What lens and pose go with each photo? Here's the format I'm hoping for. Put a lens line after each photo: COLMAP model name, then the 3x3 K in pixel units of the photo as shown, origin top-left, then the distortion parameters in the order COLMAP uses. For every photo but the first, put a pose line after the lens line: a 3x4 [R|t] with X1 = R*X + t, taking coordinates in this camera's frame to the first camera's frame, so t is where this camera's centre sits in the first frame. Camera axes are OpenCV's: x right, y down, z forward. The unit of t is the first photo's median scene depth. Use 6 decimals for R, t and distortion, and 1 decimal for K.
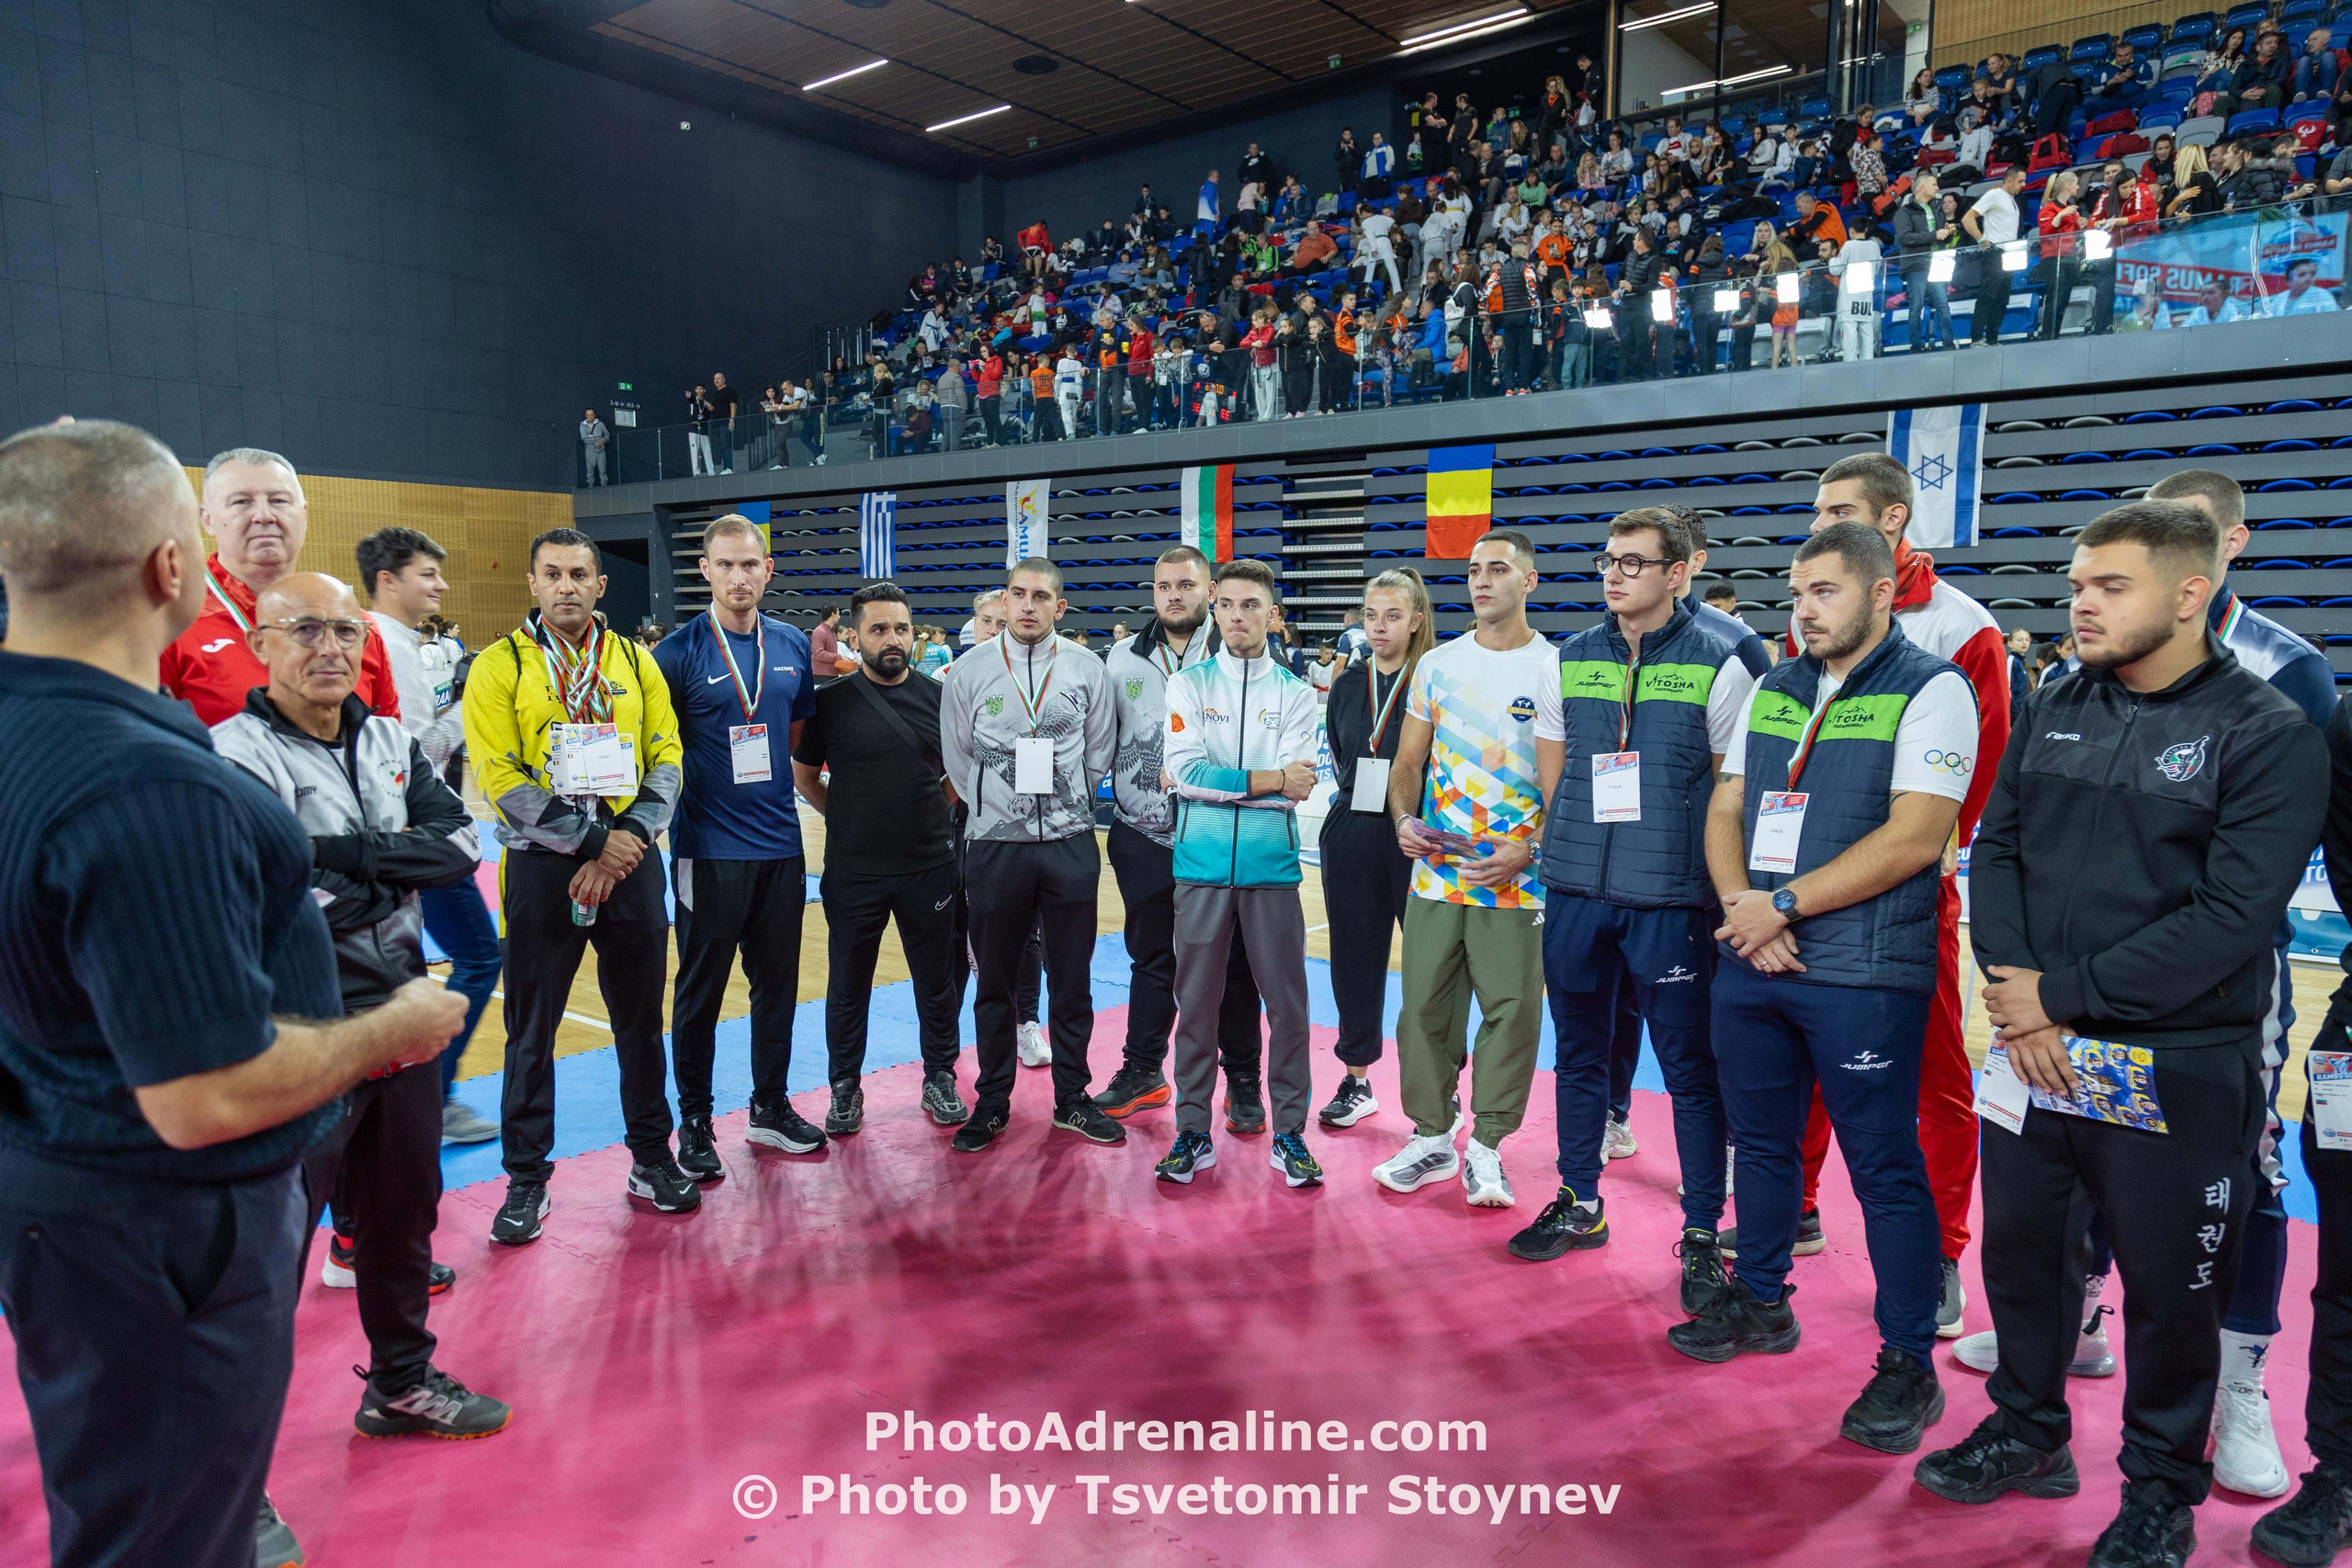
lens RADIAL K [[1585.1, 0, 1173.3], [0, 1585.1, 756.2], [0, 0, 1]] dist [0.008055, 0.032754]
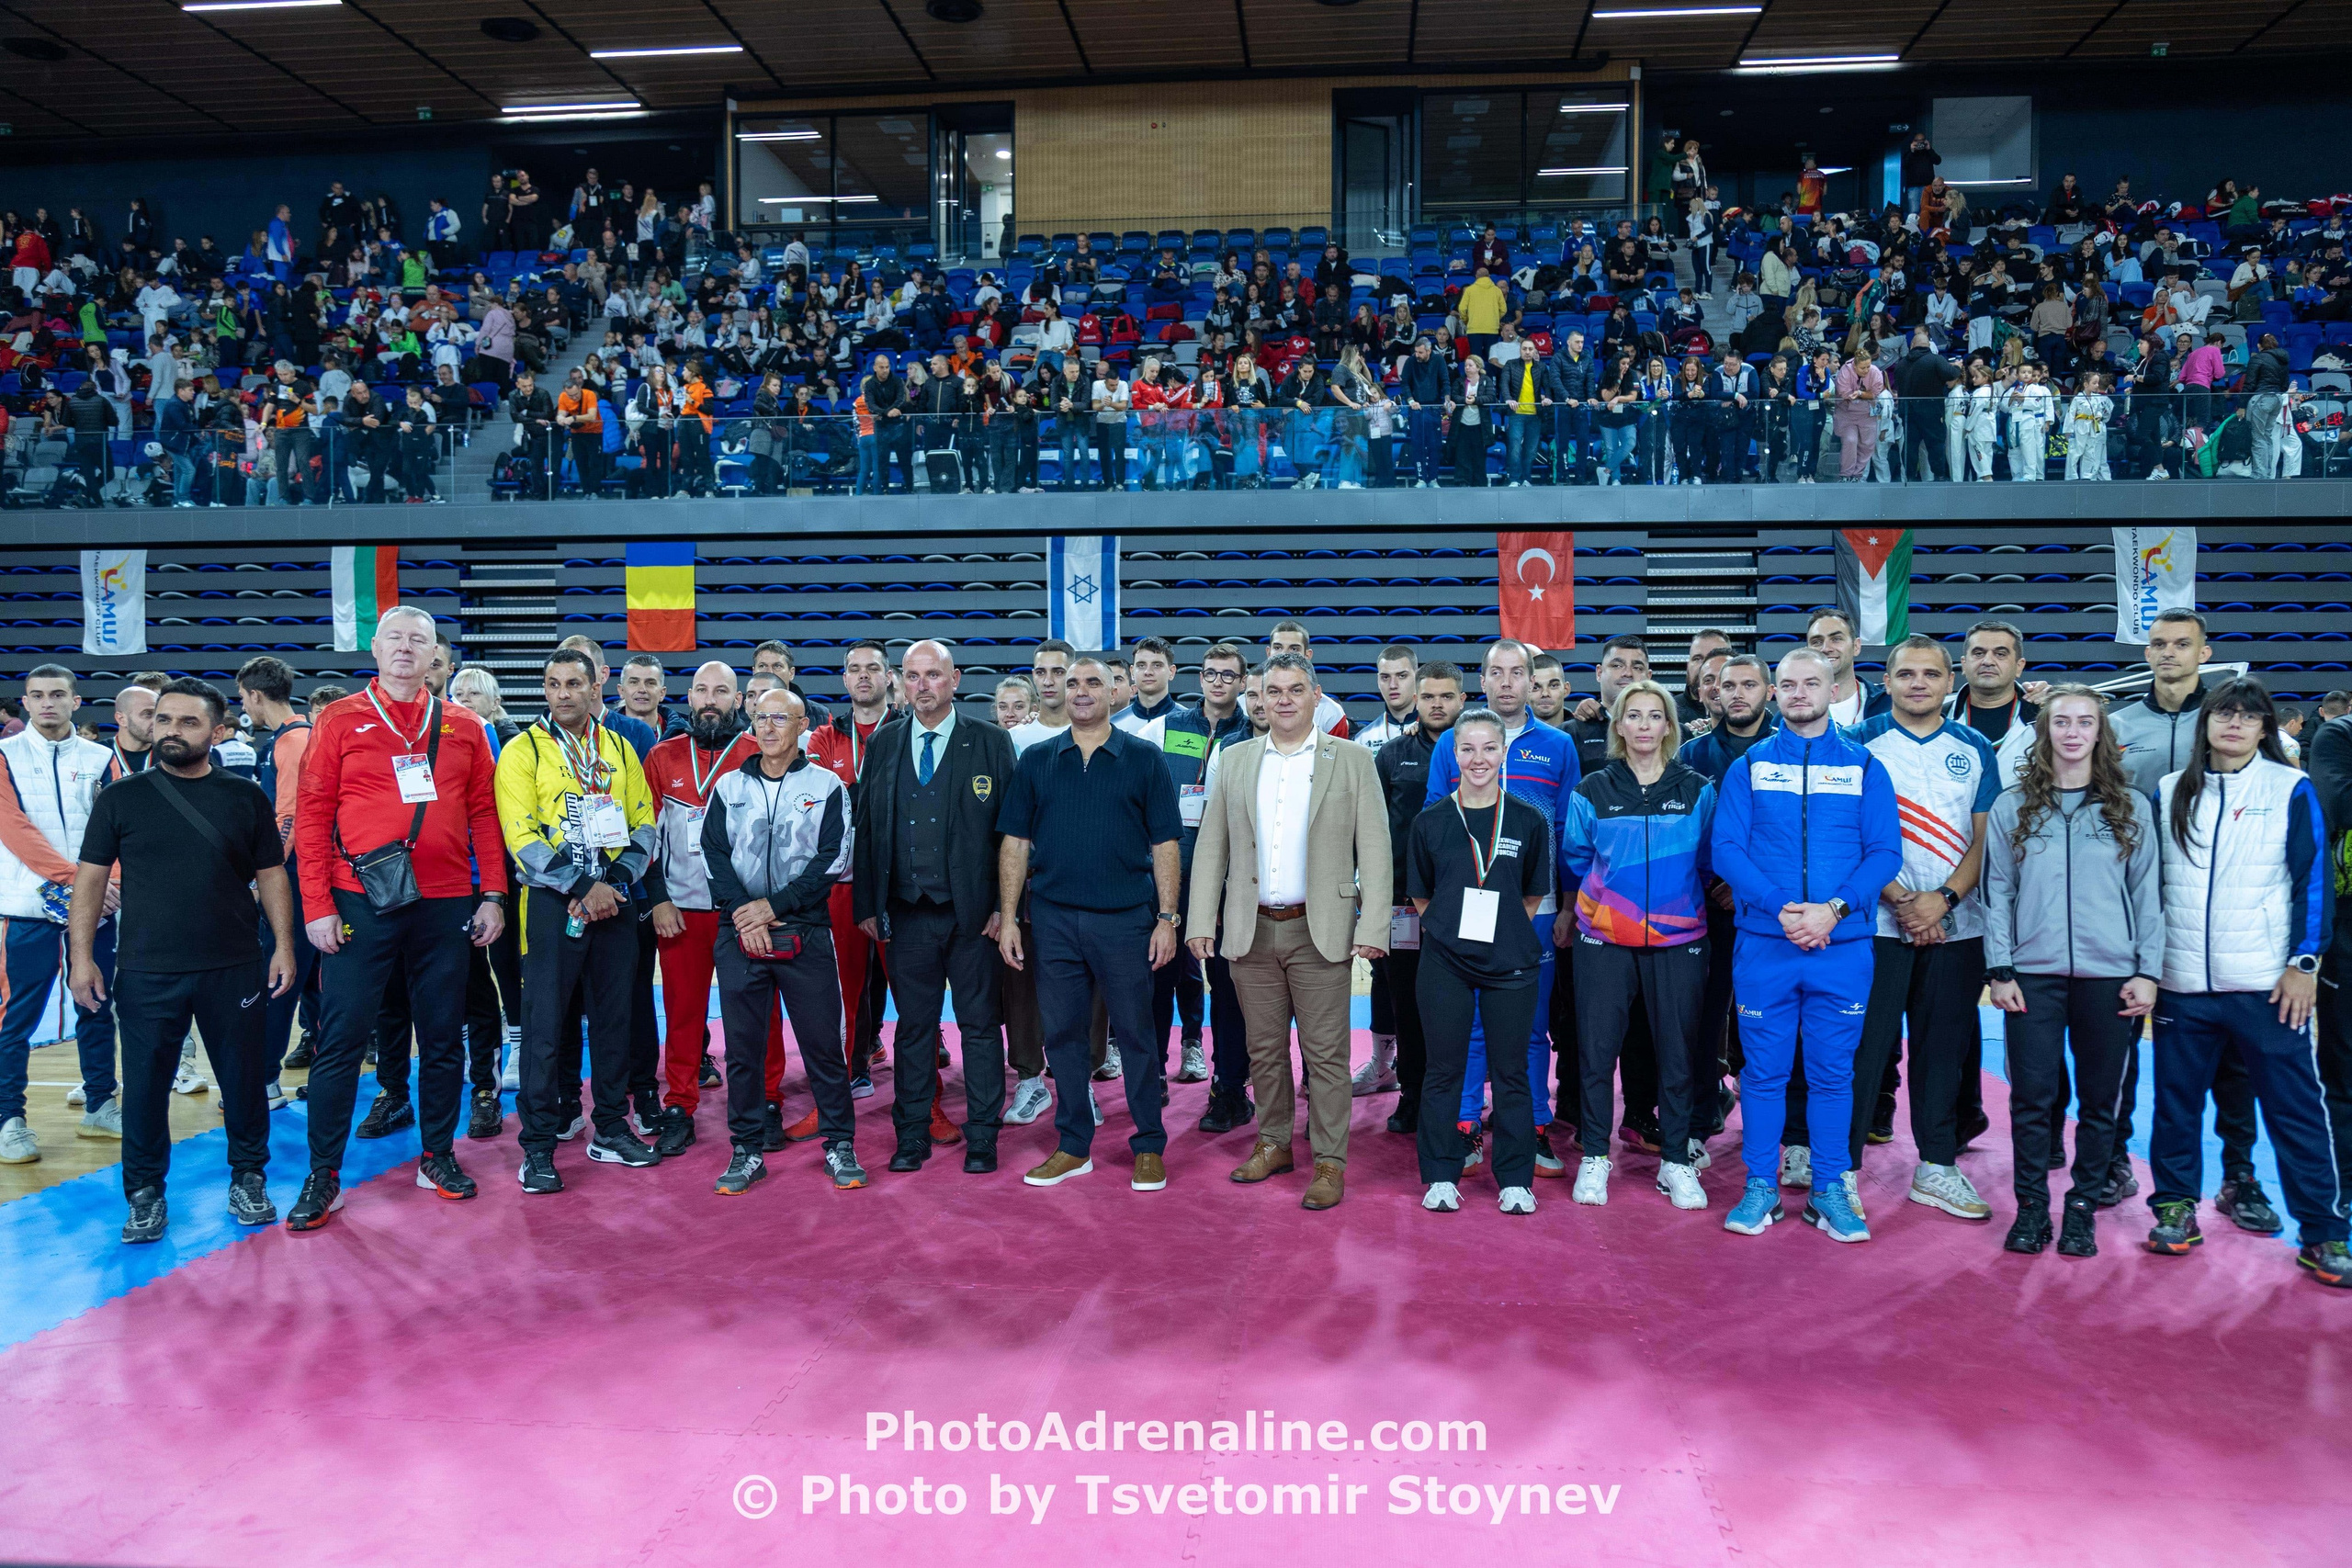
lens RADIAL K [[1711.0, 0, 1176.0], [0, 1711.0, 784.0], [0, 0, 1]] dist [-0.001237, -0.002781]
pose [[0.837784, -0.026138, 0.545376, -0.599798], [0.048804, 0.998440, -0.027118, 0.027722], [-0.543817, 0.049335, 0.837753, -0.408574]]
